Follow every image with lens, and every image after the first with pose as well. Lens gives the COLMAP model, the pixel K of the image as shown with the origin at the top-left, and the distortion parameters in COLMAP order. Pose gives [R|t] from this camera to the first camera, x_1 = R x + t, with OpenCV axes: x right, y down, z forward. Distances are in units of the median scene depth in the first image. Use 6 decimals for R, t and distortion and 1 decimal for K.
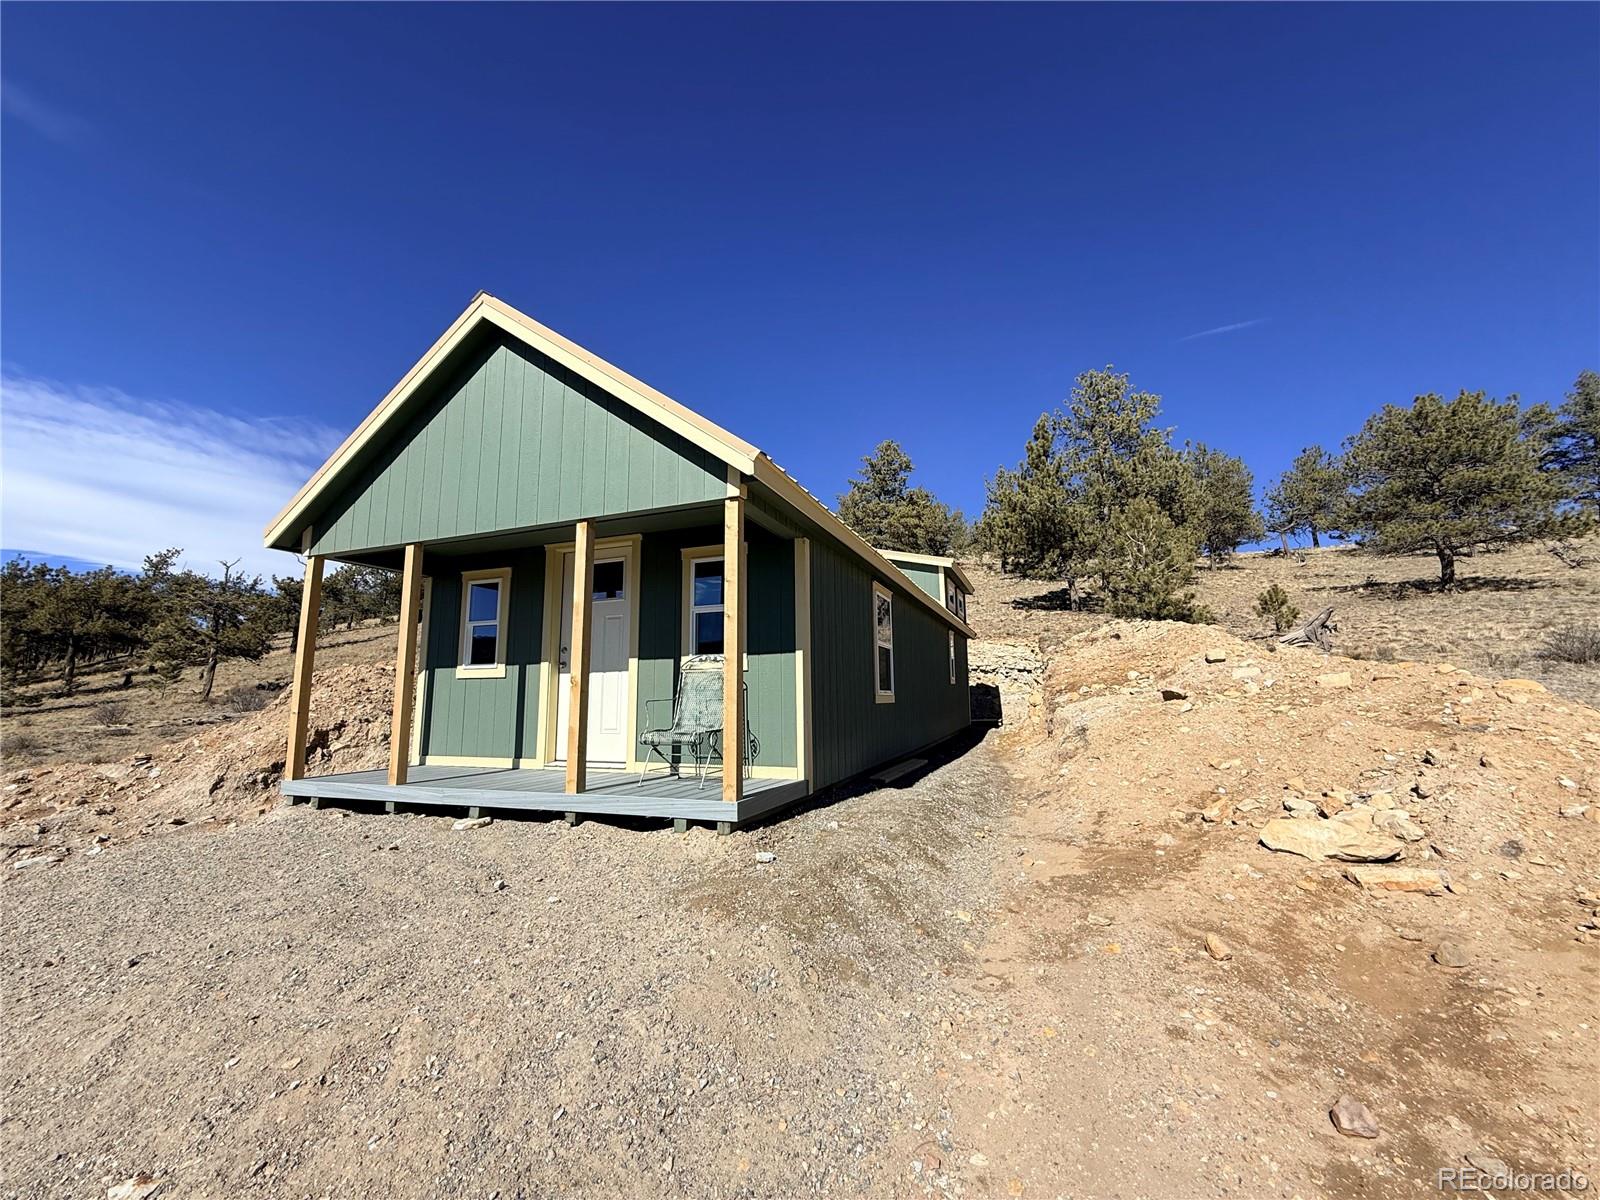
lens RADIAL K [[649.6, 0, 800.0], [0, 649.6, 600.0], [0, 0, 1]] dist [-0.012551, 0.000005]
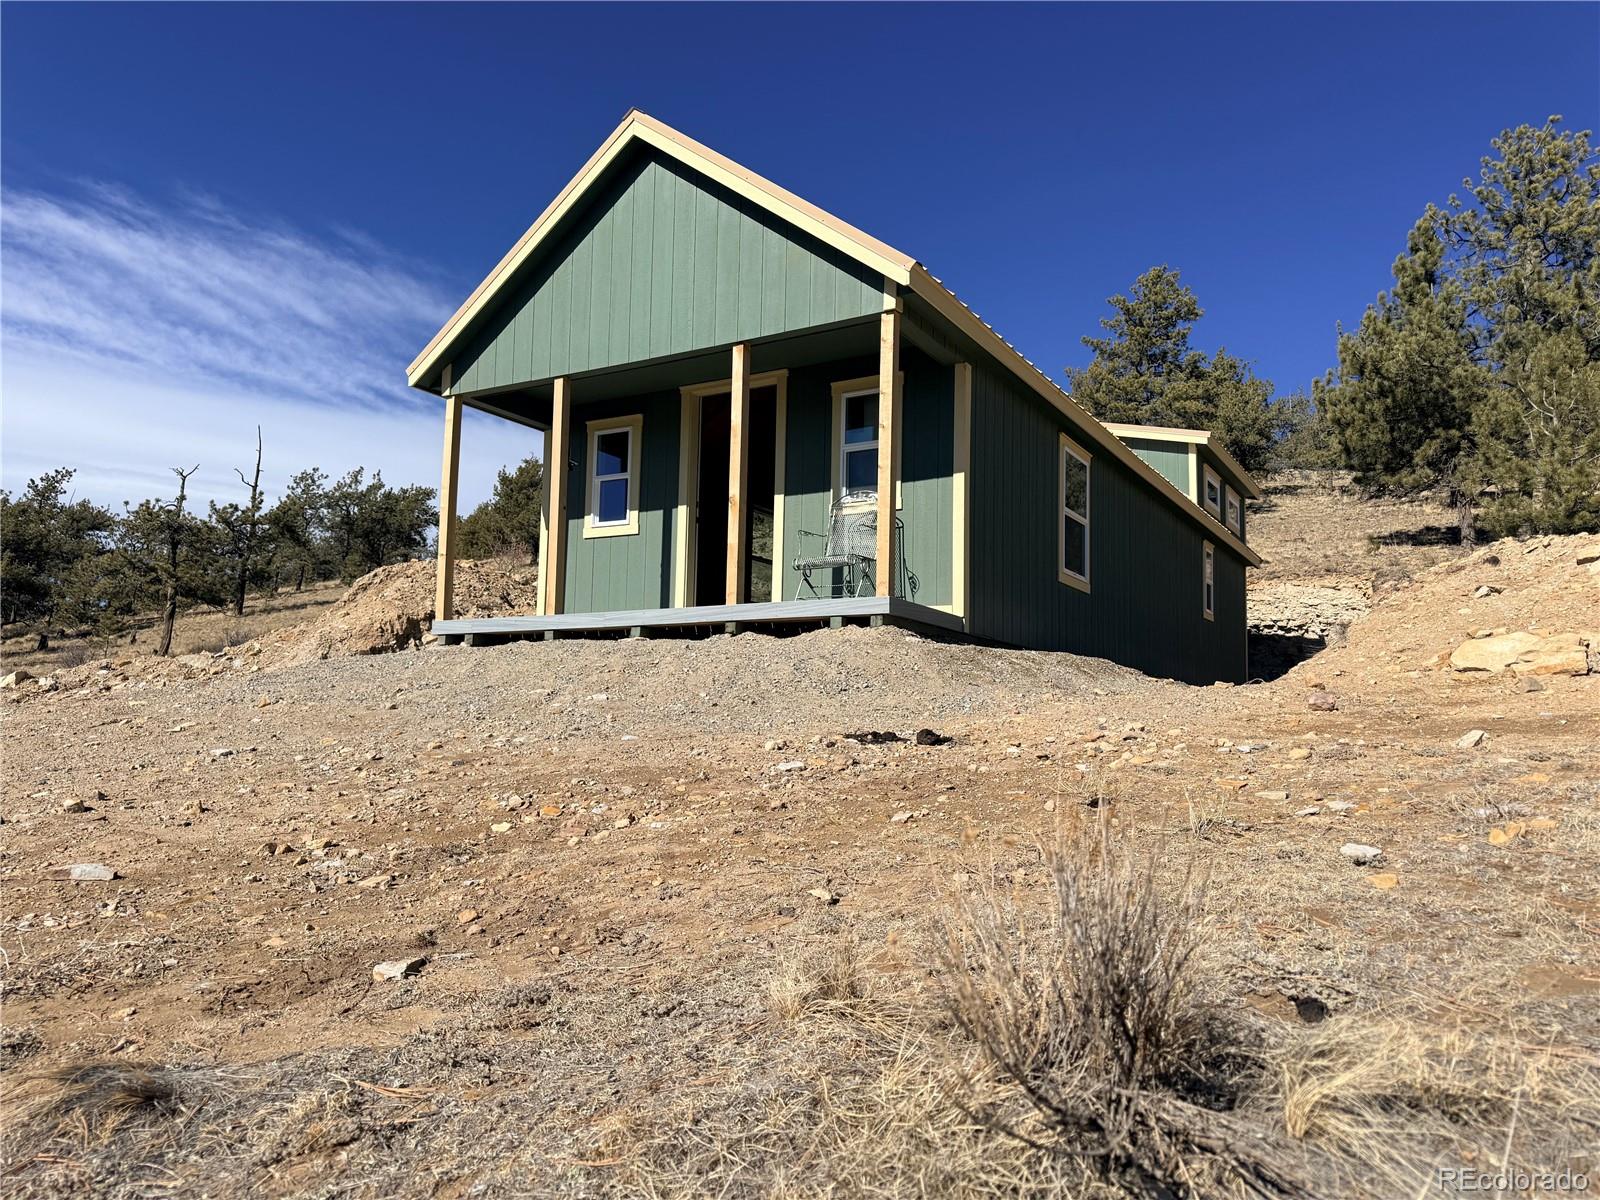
lens RADIAL K [[1063.7, 0, 800.0], [0, 1063.7, 600.0], [0, 0, 1]] dist [0.111231, -0.183856]
pose [[0.983562, 0.015950, -0.179863, 0.052124], [-0.007019, 0.998716, 0.050179, 0.159248], [0.180432, -0.048092, 0.982411, -0.526520]]
